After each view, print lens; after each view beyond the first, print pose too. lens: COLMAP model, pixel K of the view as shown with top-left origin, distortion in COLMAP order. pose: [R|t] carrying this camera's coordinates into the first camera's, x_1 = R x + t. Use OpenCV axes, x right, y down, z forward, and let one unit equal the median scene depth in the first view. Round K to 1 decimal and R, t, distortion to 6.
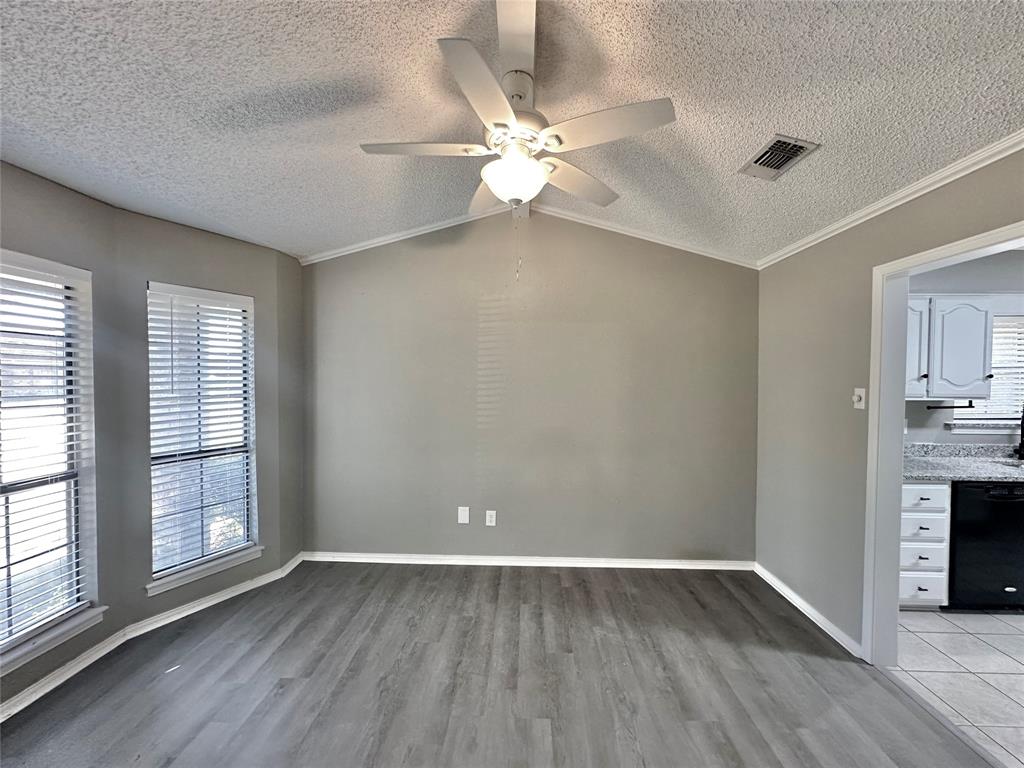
lens RADIAL K [[408.6, 0, 513.0], [0, 408.6, 384.0], [0, 0, 1]] dist [-0.003040, 0.000543]
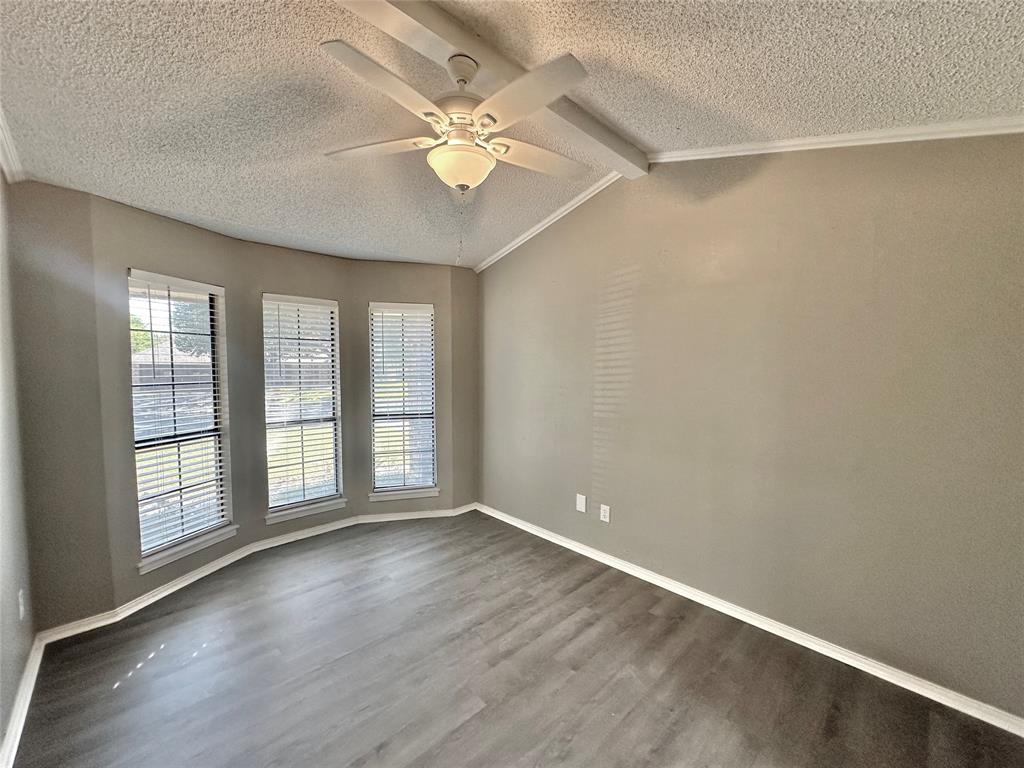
lens RADIAL K [[408.6, 0, 512.6], [0, 408.6, 381.9], [0, 0, 1]] dist [-0.003040, 0.000543]
pose [[0.712161, 0.027528, -0.701477, 0.540333], [-0.009454, 0.999516, 0.029625, 0.002957], [0.701953, -0.014466, 0.712076, 0.232061]]
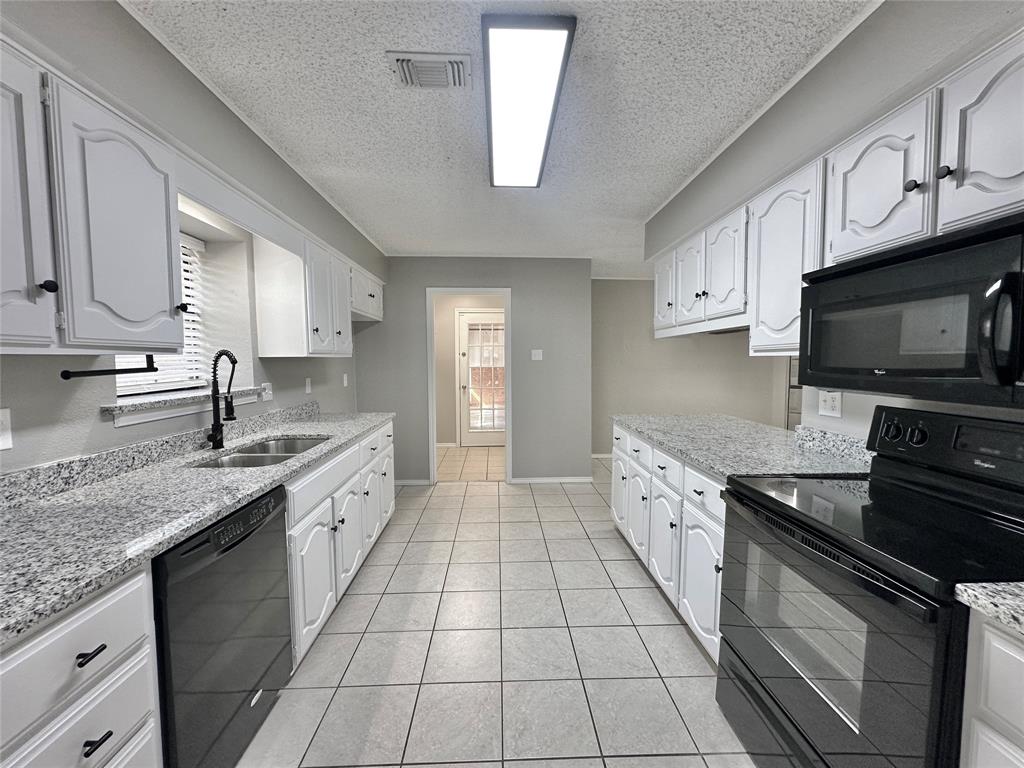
lens RADIAL K [[408.6, 0, 516.0], [0, 408.6, 385.3], [0, 0, 1]] dist [-0.003040, 0.000543]
pose [[-0.081363, -0.068747, 0.994311, 0.646497], [0.017713, 0.997361, 0.070408, 0.053491], [-0.996527, 0.023341, -0.079931, 0.653183]]
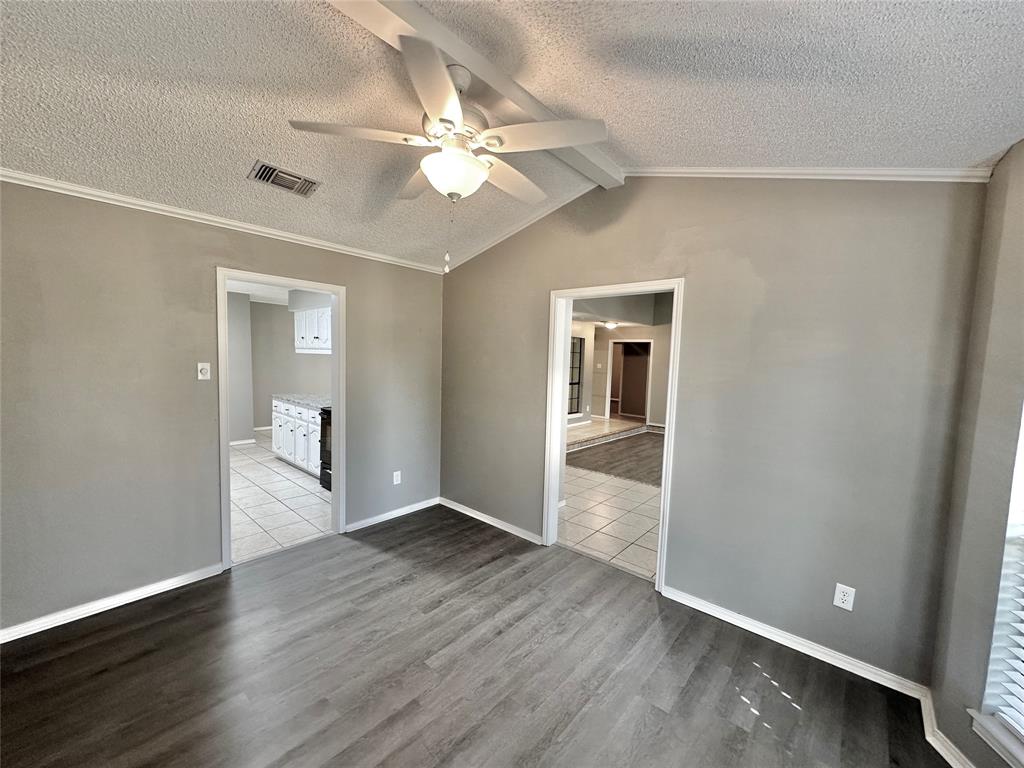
lens RADIAL K [[408.6, 0, 510.1], [0, 408.6, 381.5], [0, 0, 1]] dist [-0.003040, 0.000543]
pose [[-0.771693, -0.071571, 0.631955, -0.515177], [-0.024065, 0.996222, 0.083439, -0.049239], [-0.635540, 0.049181, -0.770500, 1.131285]]
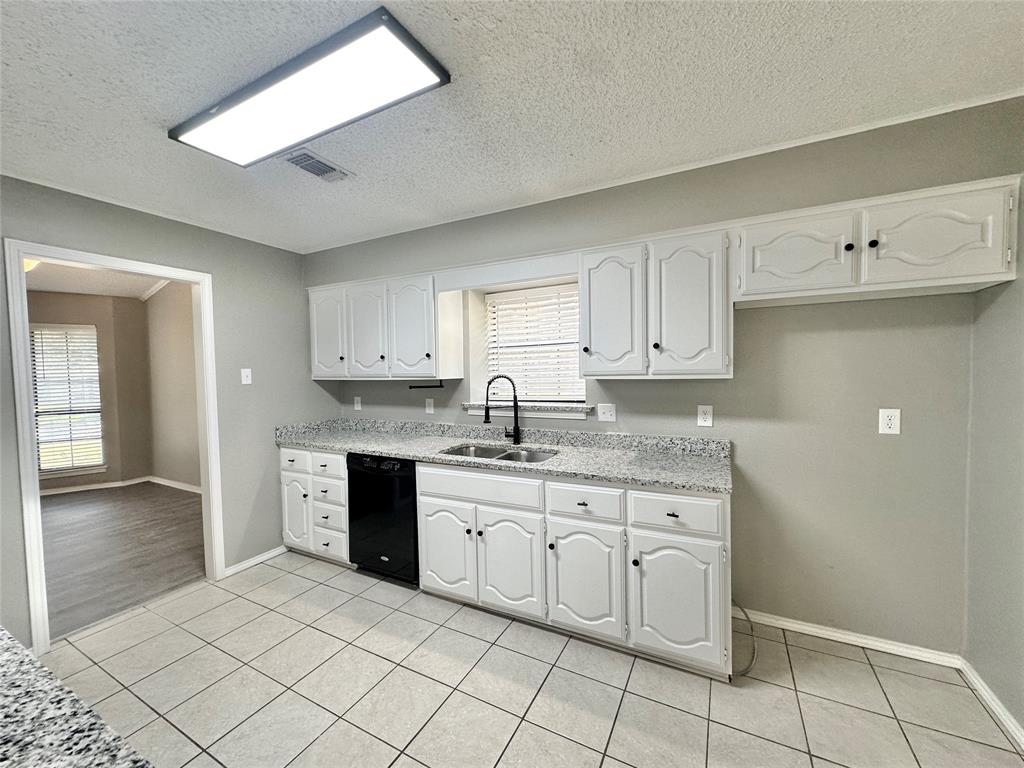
lens RADIAL K [[408.6, 0, 515.6], [0, 408.6, 381.7], [0, 0, 1]] dist [-0.003040, 0.000543]
pose [[0.903565, -0.007080, -0.428392, 1.883735], [0.015195, 0.999764, 0.015526, 0.034729], [0.428181, -0.020538, 0.903460, 0.190913]]
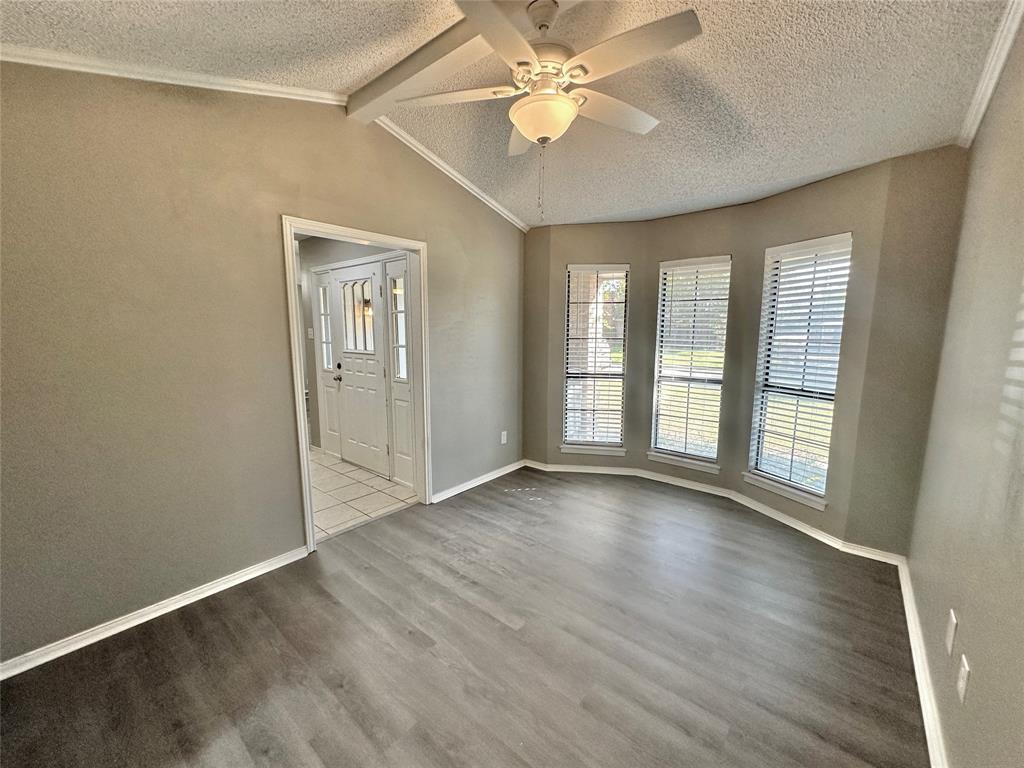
lens RADIAL K [[408.6, 0, 511.8], [0, 408.6, 380.5], [0, 0, 1]] dist [-0.003040, 0.000543]
pose [[-0.621144, 0.095580, -0.777846, 0.593605], [-0.015591, 0.990831, 0.134201, 0.002940], [0.783541, 0.095486, -0.613959, 1.066188]]
